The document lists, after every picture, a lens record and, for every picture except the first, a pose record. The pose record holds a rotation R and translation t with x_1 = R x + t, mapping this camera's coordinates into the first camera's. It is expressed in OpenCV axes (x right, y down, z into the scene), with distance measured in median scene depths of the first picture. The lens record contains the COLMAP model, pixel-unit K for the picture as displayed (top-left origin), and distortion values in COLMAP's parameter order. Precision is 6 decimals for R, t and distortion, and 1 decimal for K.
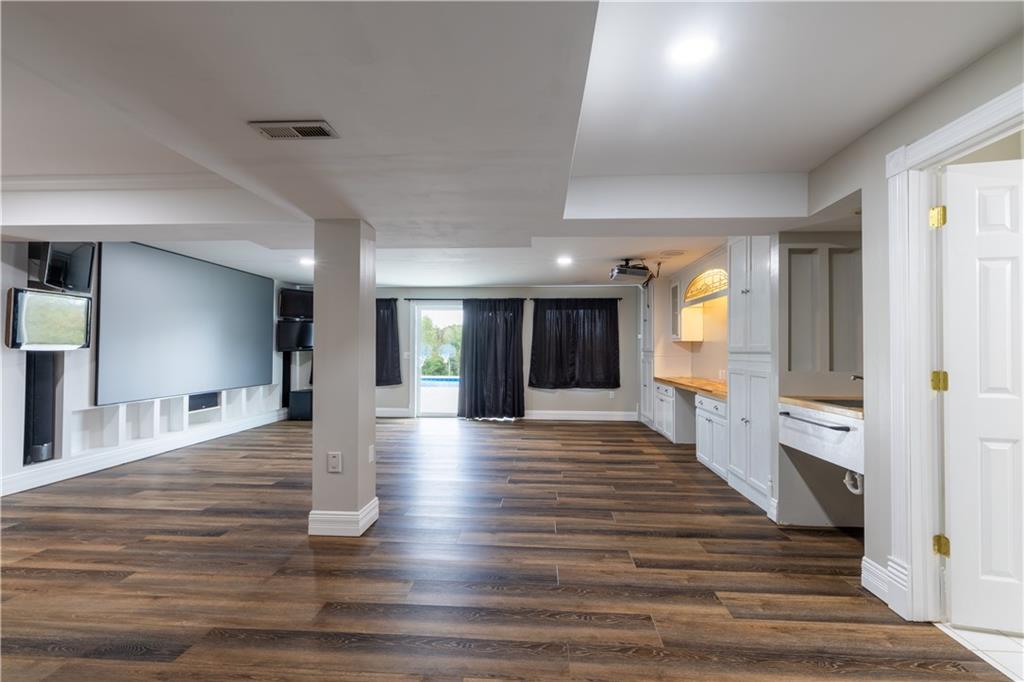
lens RADIAL K [[456.8, 0, 515.1], [0, 456.8, 345.2], [0, 0, 1]] dist [0.001303, -0.000600]
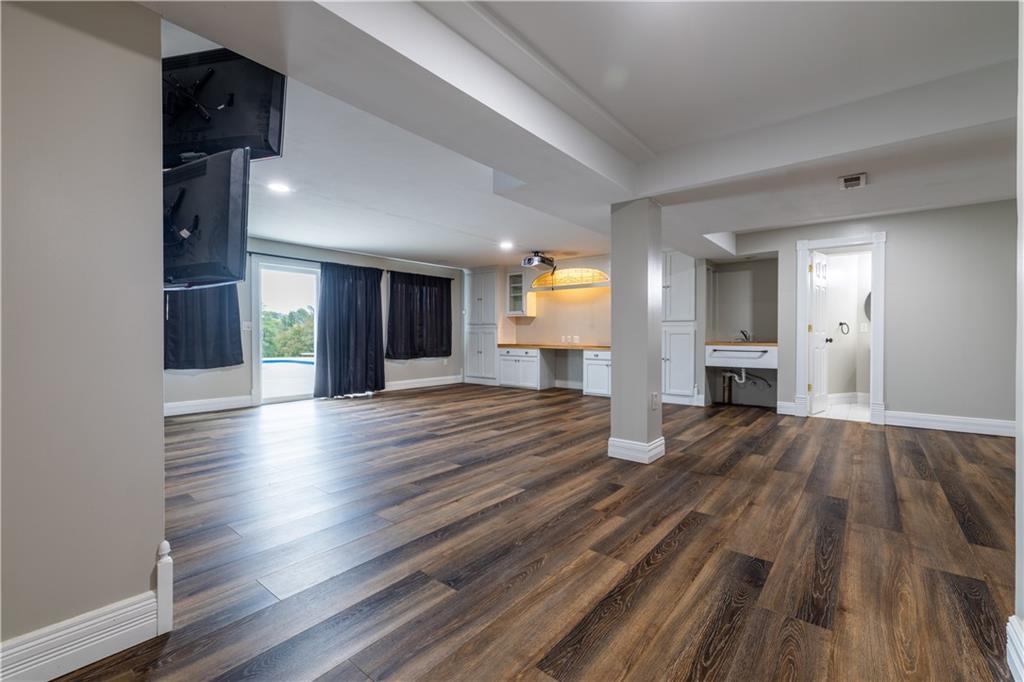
lens RADIAL K [[435.2, 0, 502.3], [0, 435.2, 337.7], [0, 0, 1]] dist [-0.002052, 0.000113]
pose [[0.600420, -0.012082, 0.799594, -0.583451], [-0.007810, 0.999750, 0.020971, 0.023569], [-0.799647, -0.018836, 0.600175, 0.232172]]
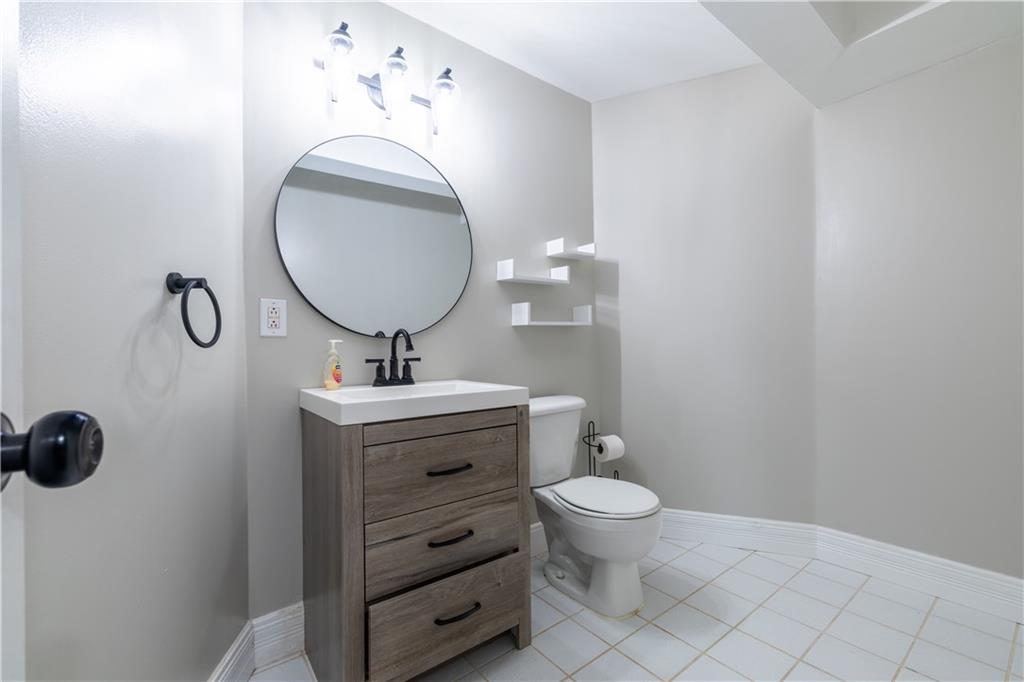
lens RADIAL K [[456.8, 0, 515.7], [0, 456.8, 341.9], [0, 0, 1]] dist [0.001303, -0.000600]
pose [[-0.658242, 0.003543, 0.752798, 0.243147], [0.000030, 0.999989, -0.004680, 0.026887], [-0.752807, -0.003058, -0.658235, 0.227146]]
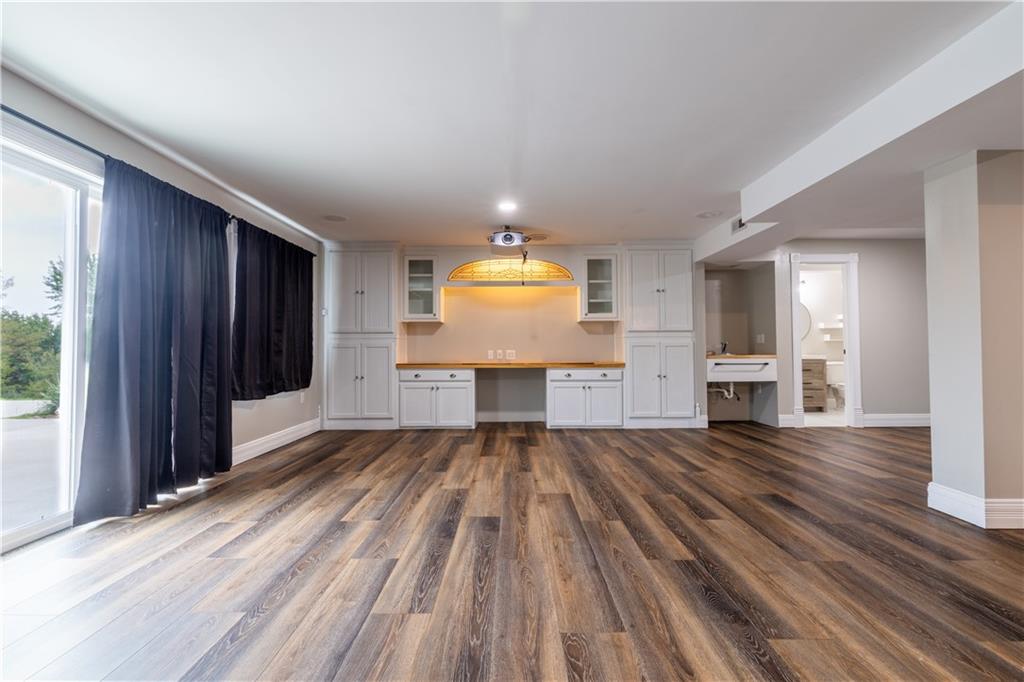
lens RADIAL K [[456.8, 0, 502.7], [0, 456.8, 338.3], [0, 0, 1]] dist [0.001303, -0.000600]
pose [[-0.039442, 0.019979, 0.999022, -0.462728], [-0.006842, 0.999771, -0.020264, 0.034951], [-0.999198, -0.007634, -0.039297, 0.746828]]
